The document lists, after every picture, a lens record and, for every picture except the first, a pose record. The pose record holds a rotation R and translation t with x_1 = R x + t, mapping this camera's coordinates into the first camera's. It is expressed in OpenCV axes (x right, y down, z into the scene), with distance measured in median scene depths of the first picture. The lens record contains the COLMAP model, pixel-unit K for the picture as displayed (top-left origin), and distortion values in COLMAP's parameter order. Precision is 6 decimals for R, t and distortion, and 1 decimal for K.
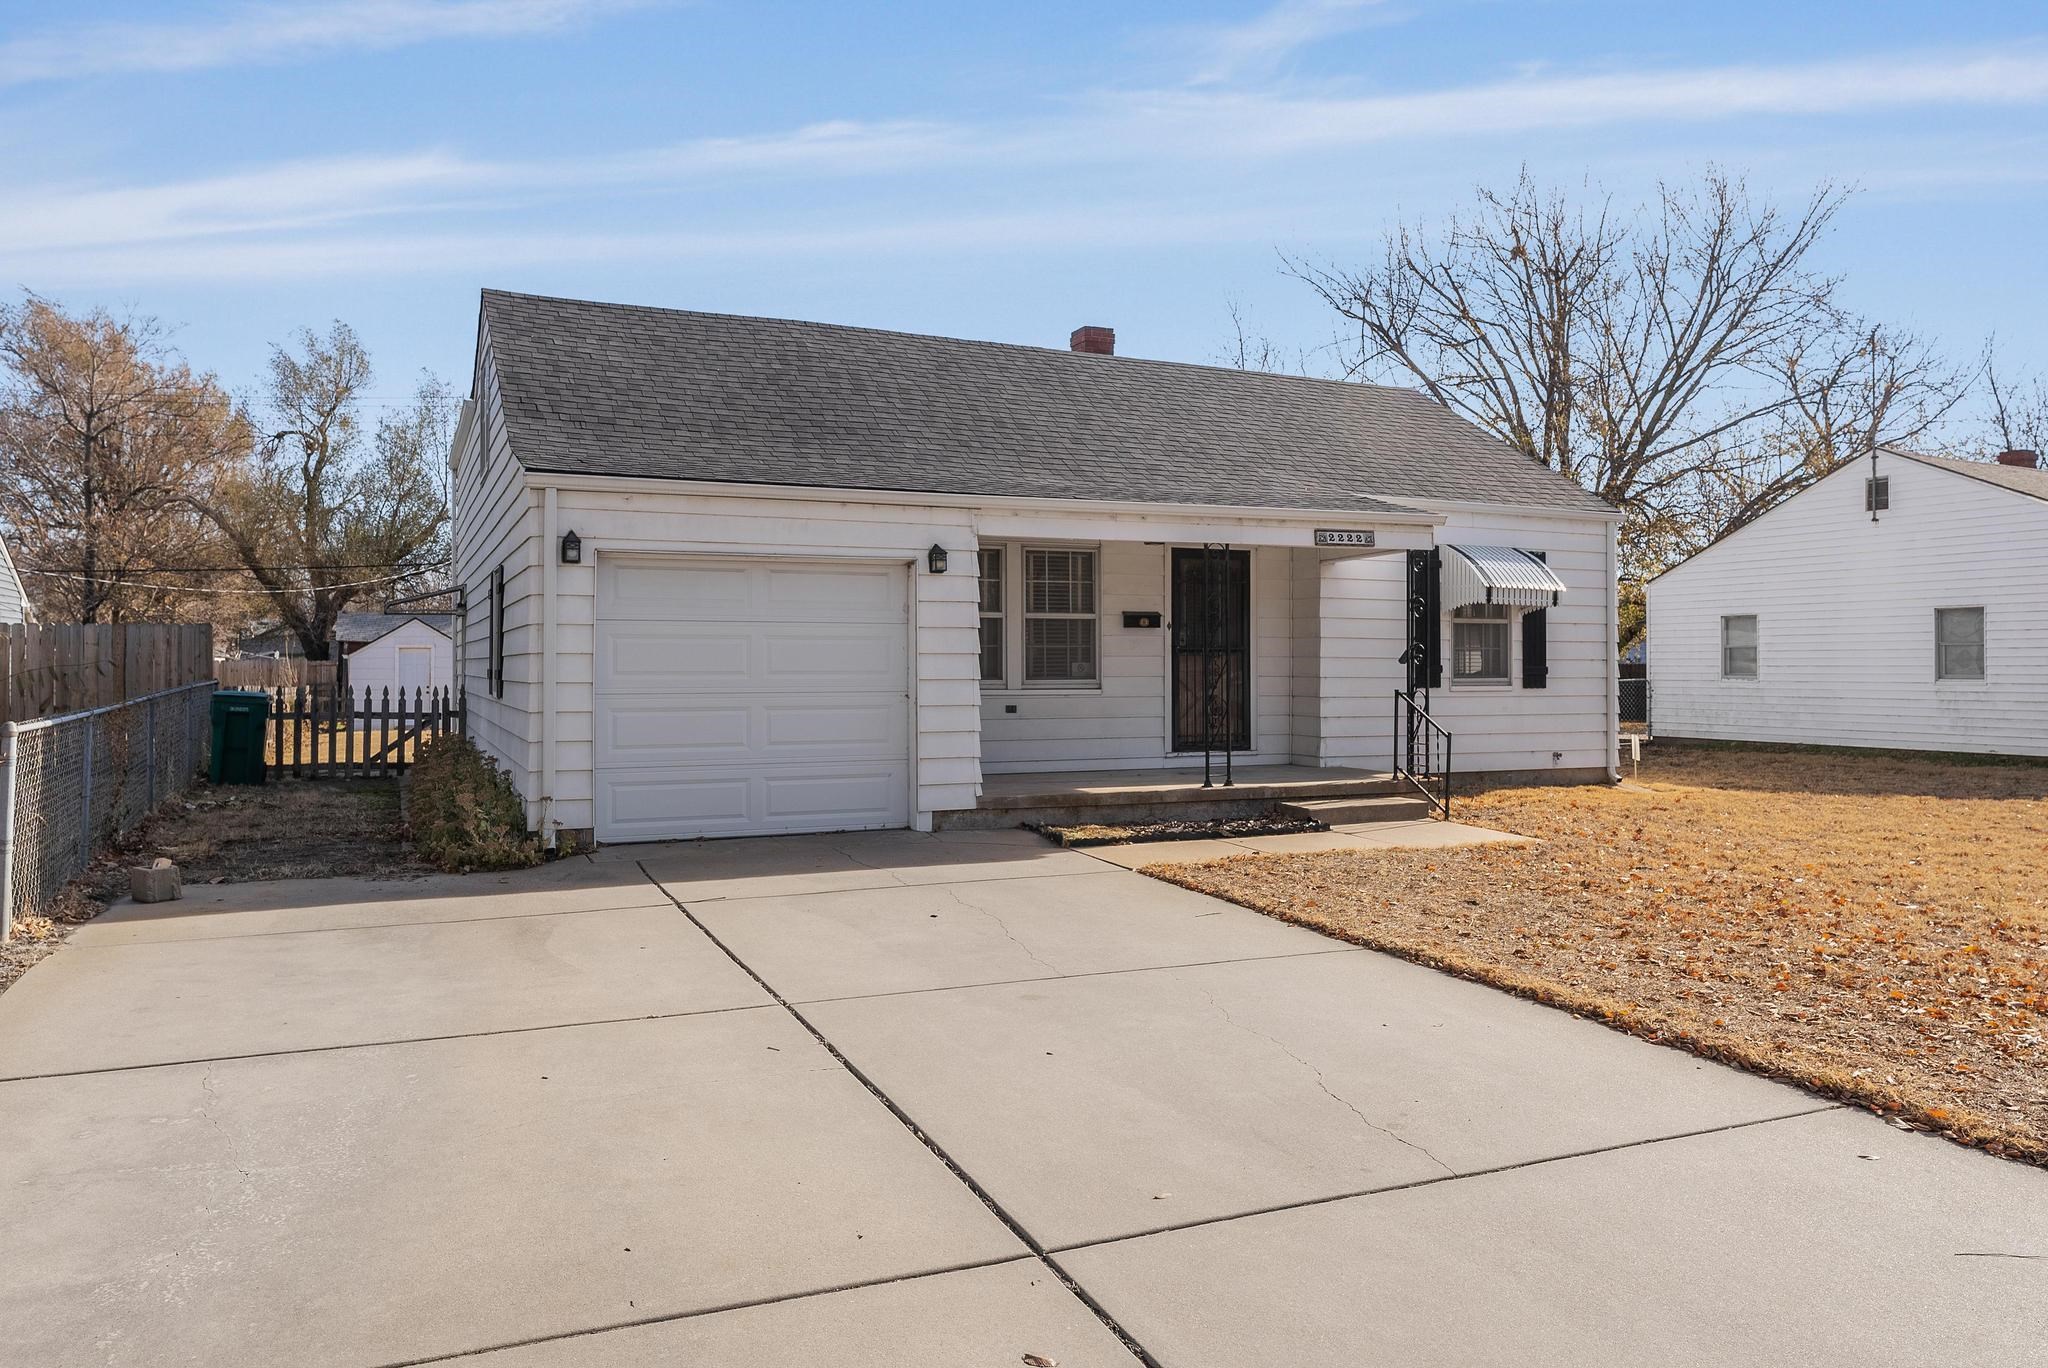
lens RADIAL K [[1373.1, 0, 1006.5], [0, 1373.1, 648.5], [0, 0, 1]] dist [0.004951, -0.003233]
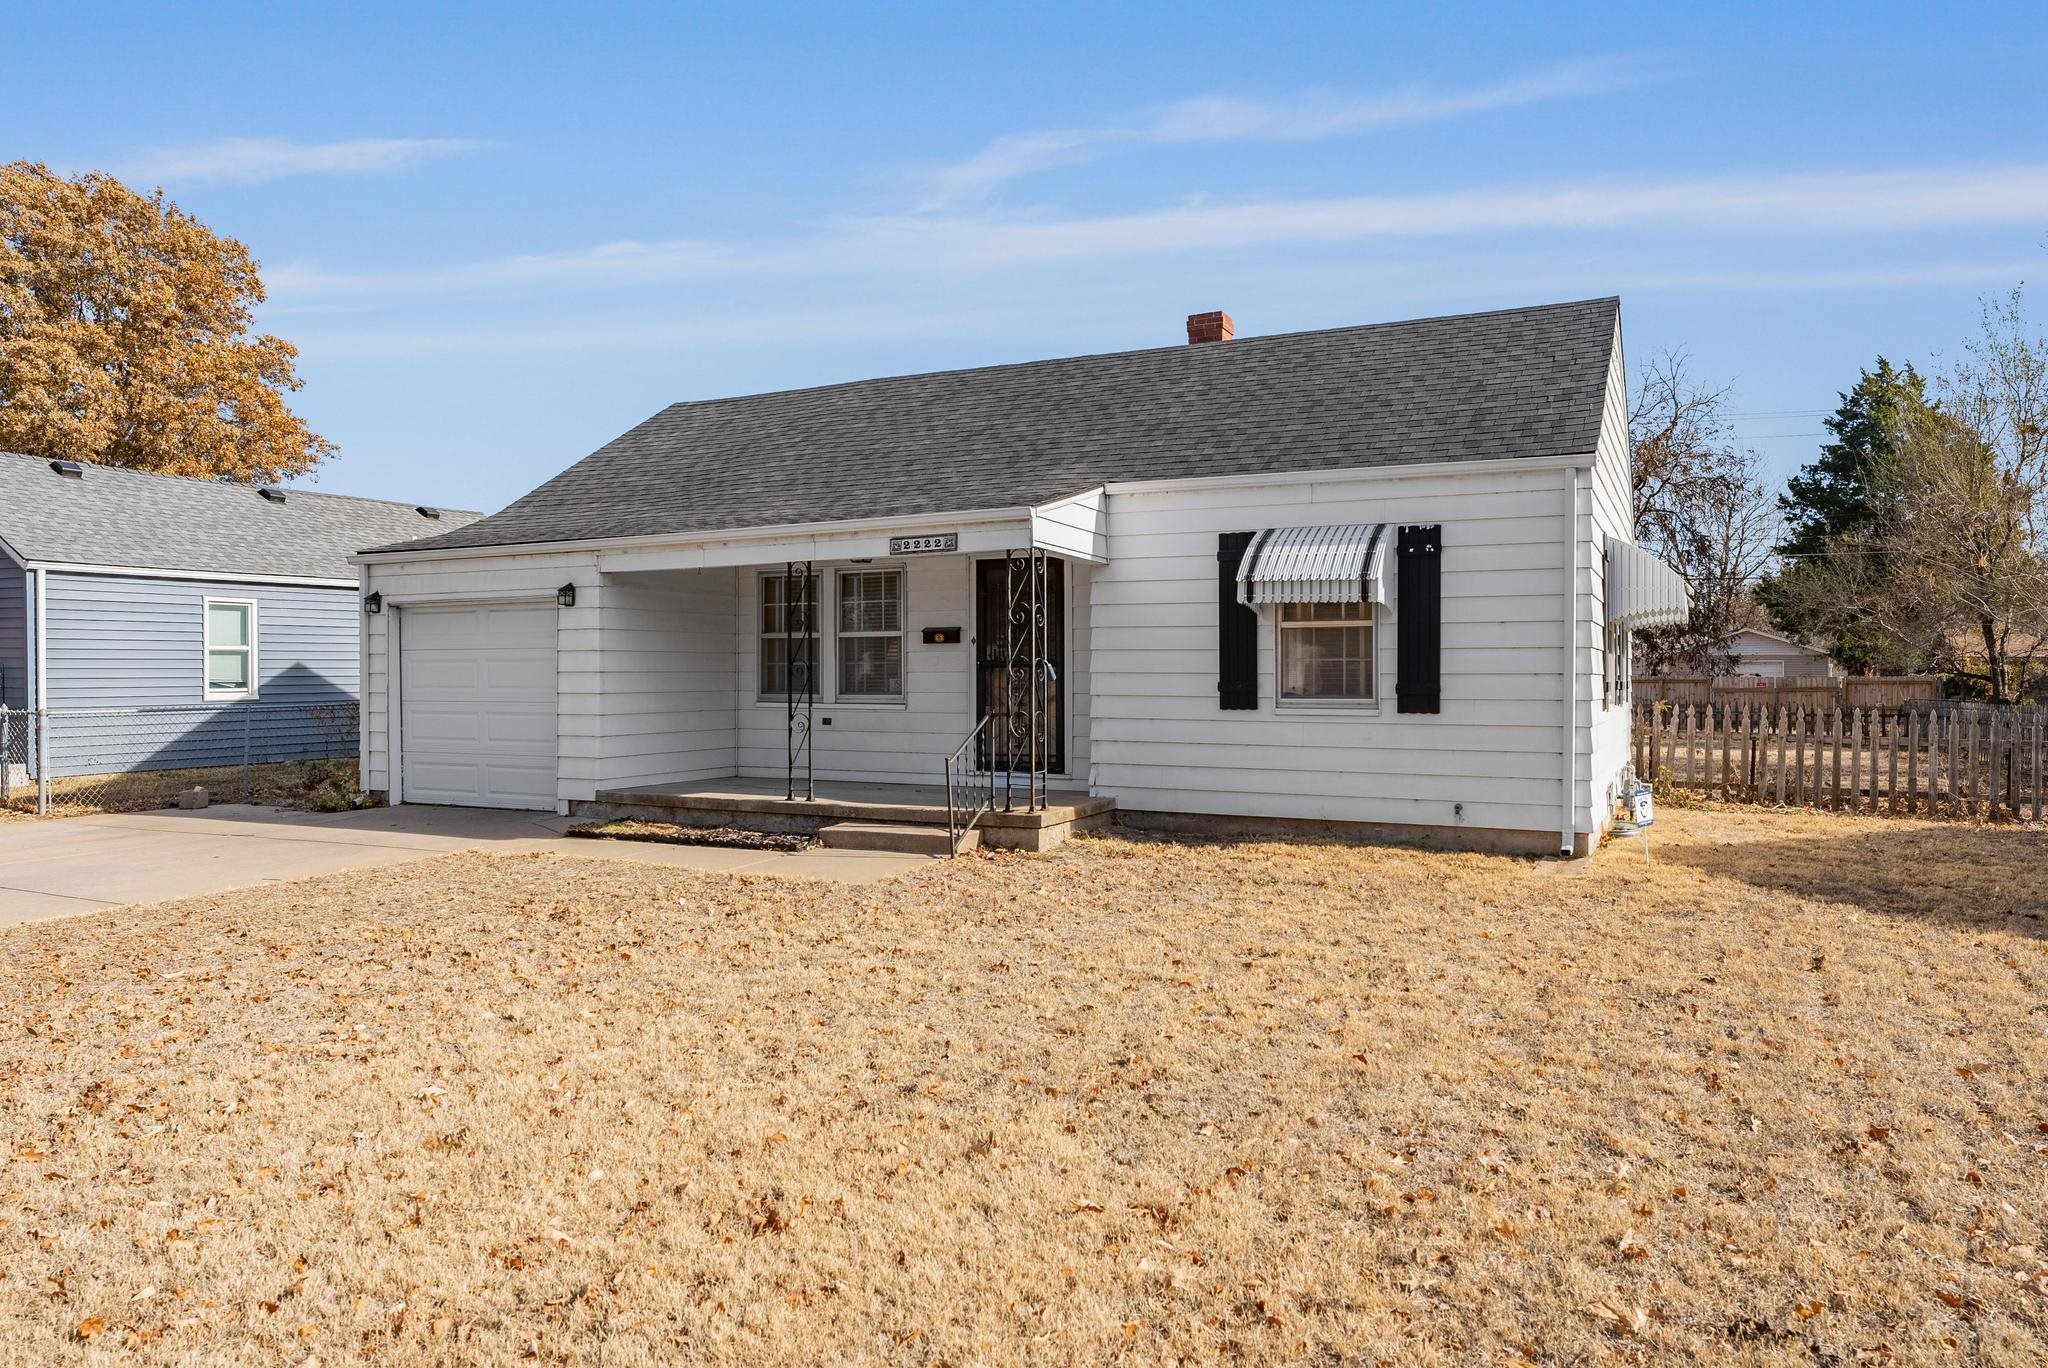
lens RADIAL K [[1333.9, 0, 1010.6], [0, 1333.9, 682.5], [0, 0, 1]] dist [0.001156, 0.006275]
pose [[0.638124, 0.002234, -0.769931, 0.931936], [0.009484, 0.999897, 0.010762, 0.003446], [0.769875, -0.014169, 0.638037, 0.451533]]
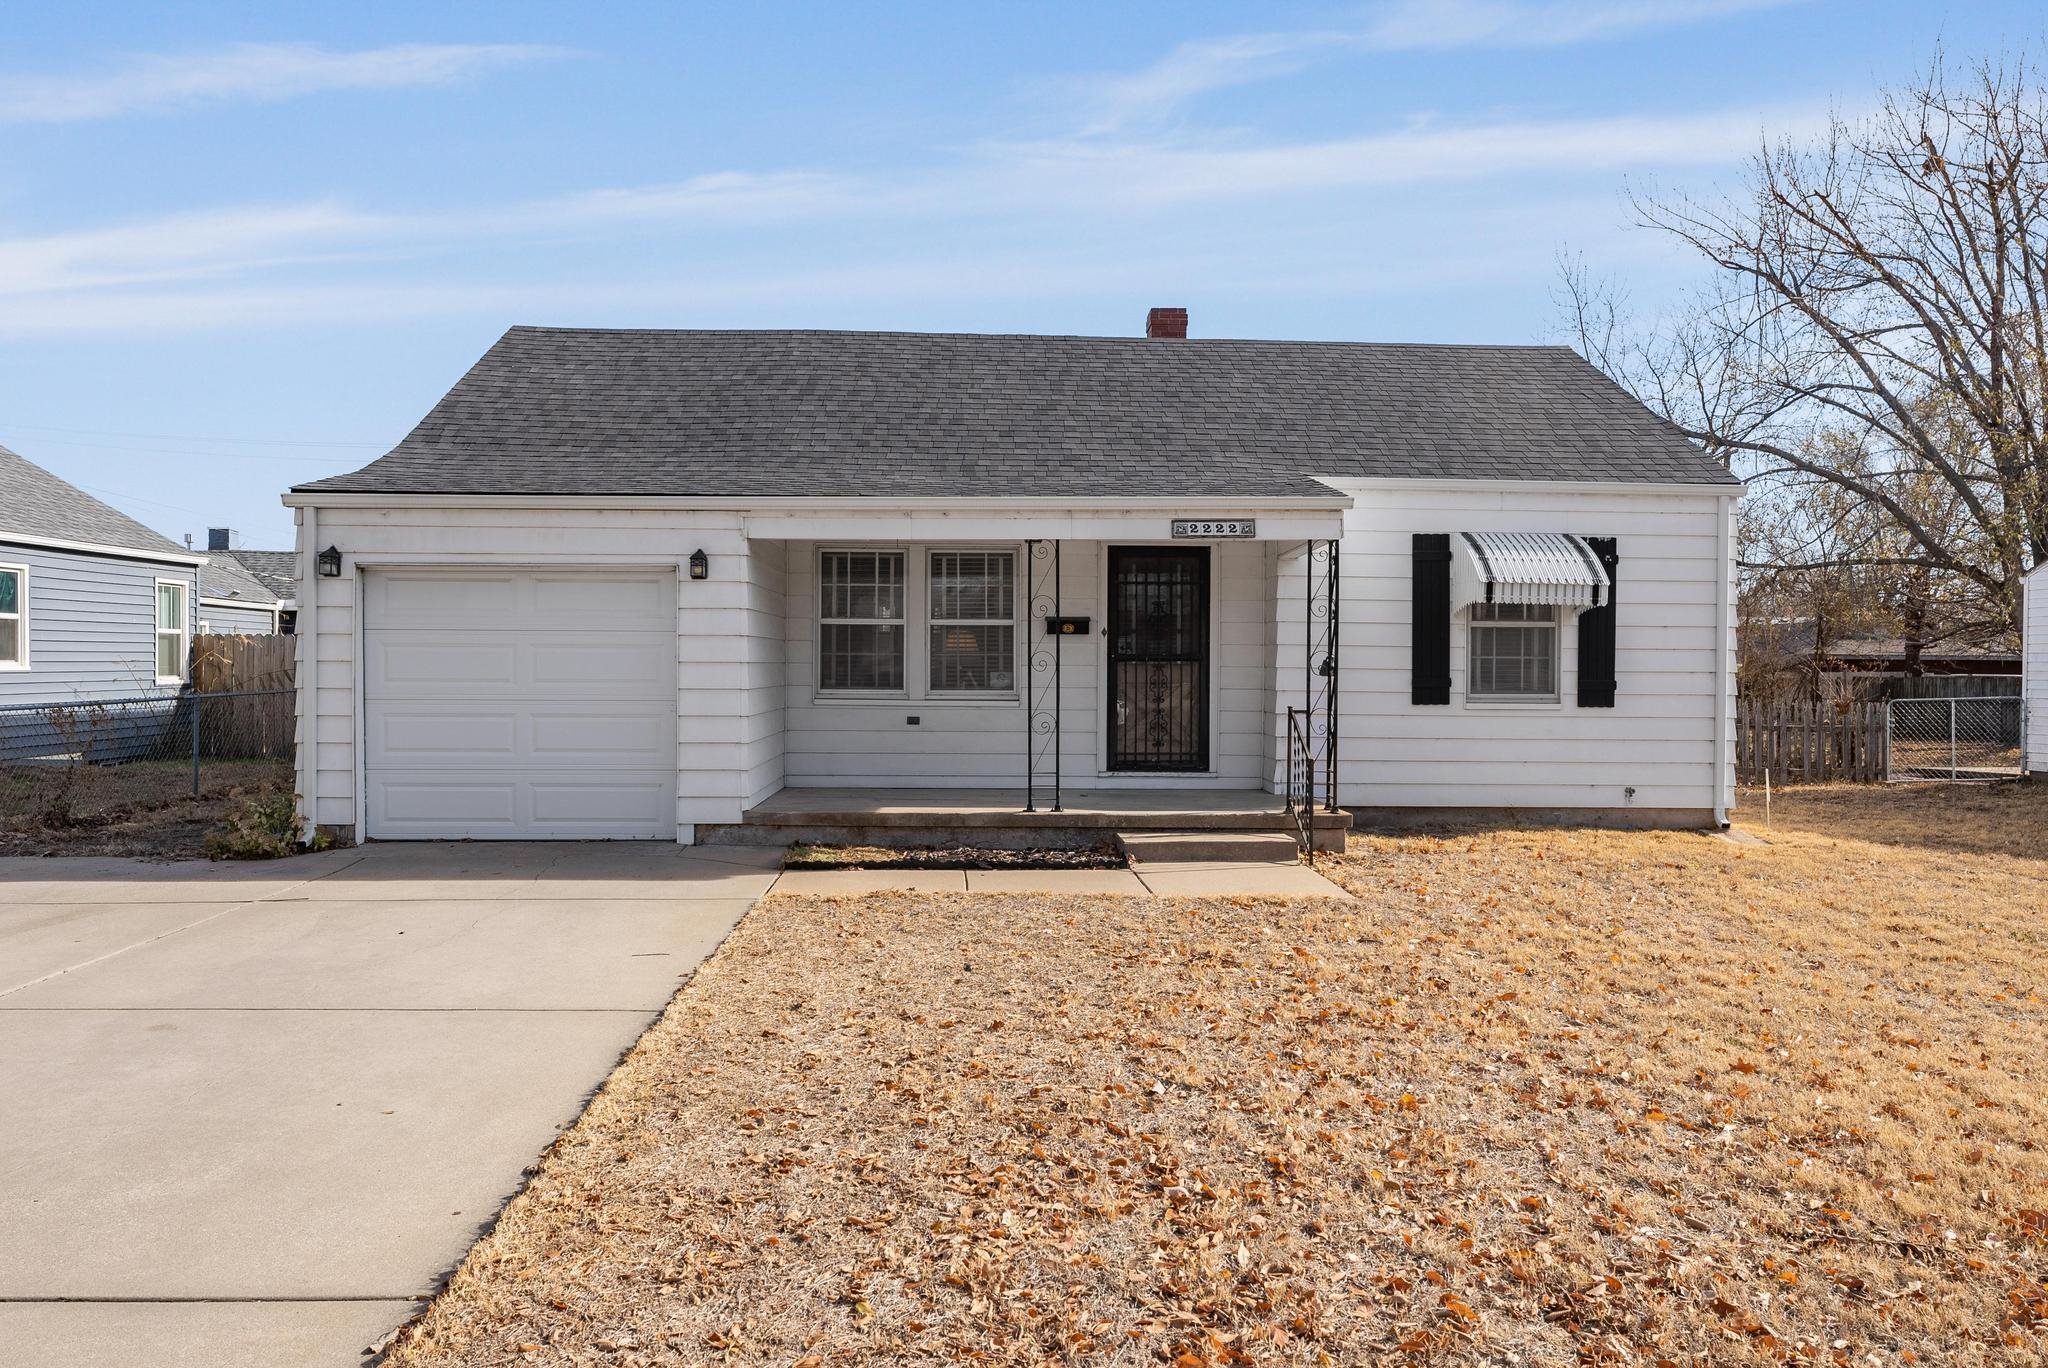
lens RADIAL K [[1333.9, 0, 1009.4], [0, 1333.9, 681.1], [0, 0, 1]] dist [0.001156, 0.006275]
pose [[0.928968, 0.008033, -0.370074, 0.417682], [-0.001216, 0.999825, 0.018651, -0.000572], [0.370159, -0.016876, 0.928815, 0.171588]]
